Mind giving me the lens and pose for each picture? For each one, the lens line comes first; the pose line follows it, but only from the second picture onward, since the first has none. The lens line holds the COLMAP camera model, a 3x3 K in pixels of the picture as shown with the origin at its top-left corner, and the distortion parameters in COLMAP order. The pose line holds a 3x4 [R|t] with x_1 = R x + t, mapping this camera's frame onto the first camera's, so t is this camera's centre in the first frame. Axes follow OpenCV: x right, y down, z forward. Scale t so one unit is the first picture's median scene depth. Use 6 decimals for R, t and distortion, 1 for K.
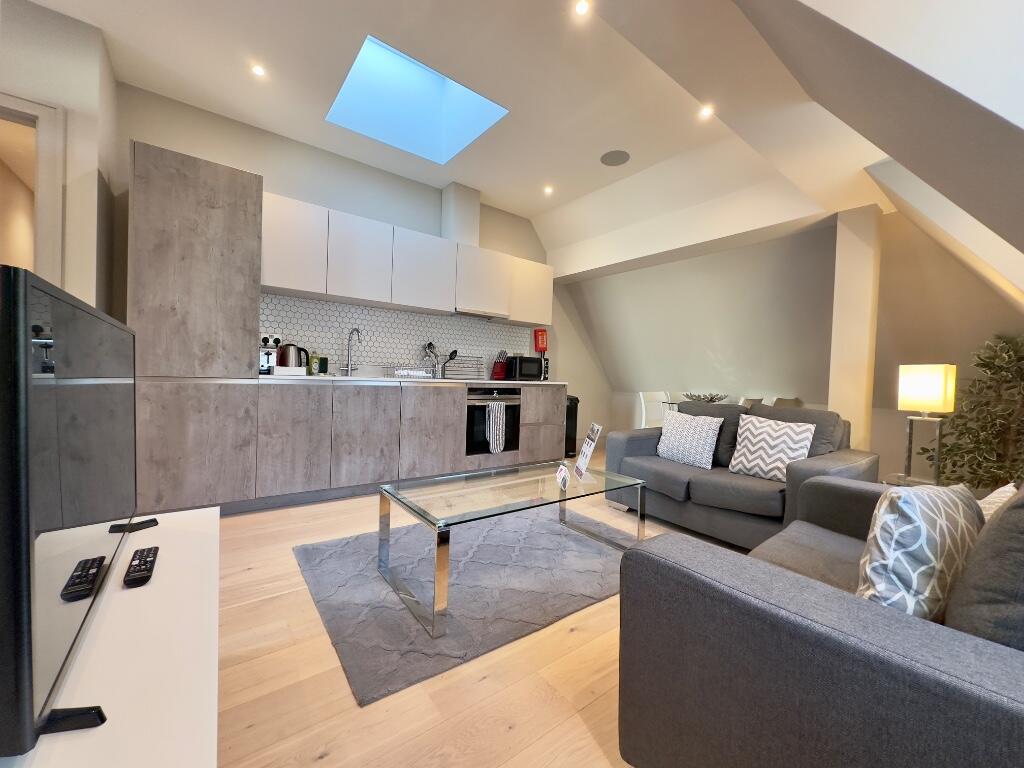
lens RADIAL K [[408.9, 0, 511.2], [0, 408.9, 383.5], [0, 0, 1]] dist [-0.003357, 0.000220]
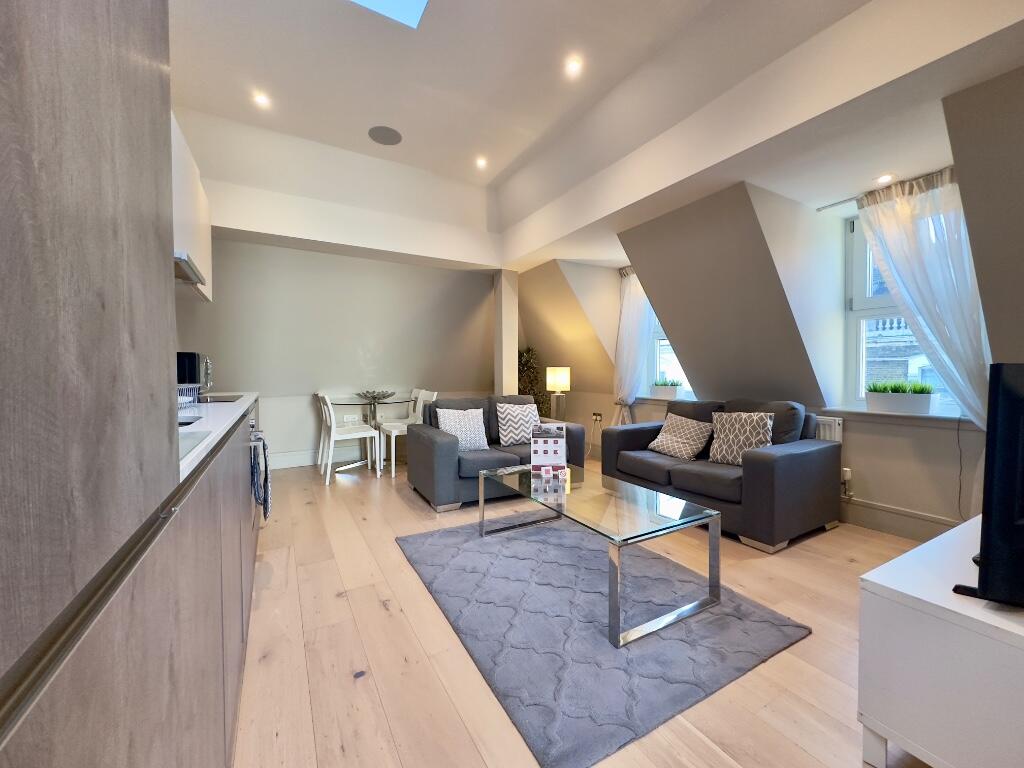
lens RADIAL K [[408.9, 0, 511.9], [0, 408.9, 380.7], [0, 0, 1]] dist [-0.003357, 0.000220]
pose [[0.122637, -0.049785, 0.991202, -0.806608], [0.027054, 0.998538, 0.046806, -0.065964], [-0.992083, 0.021076, 0.123805, 0.808543]]
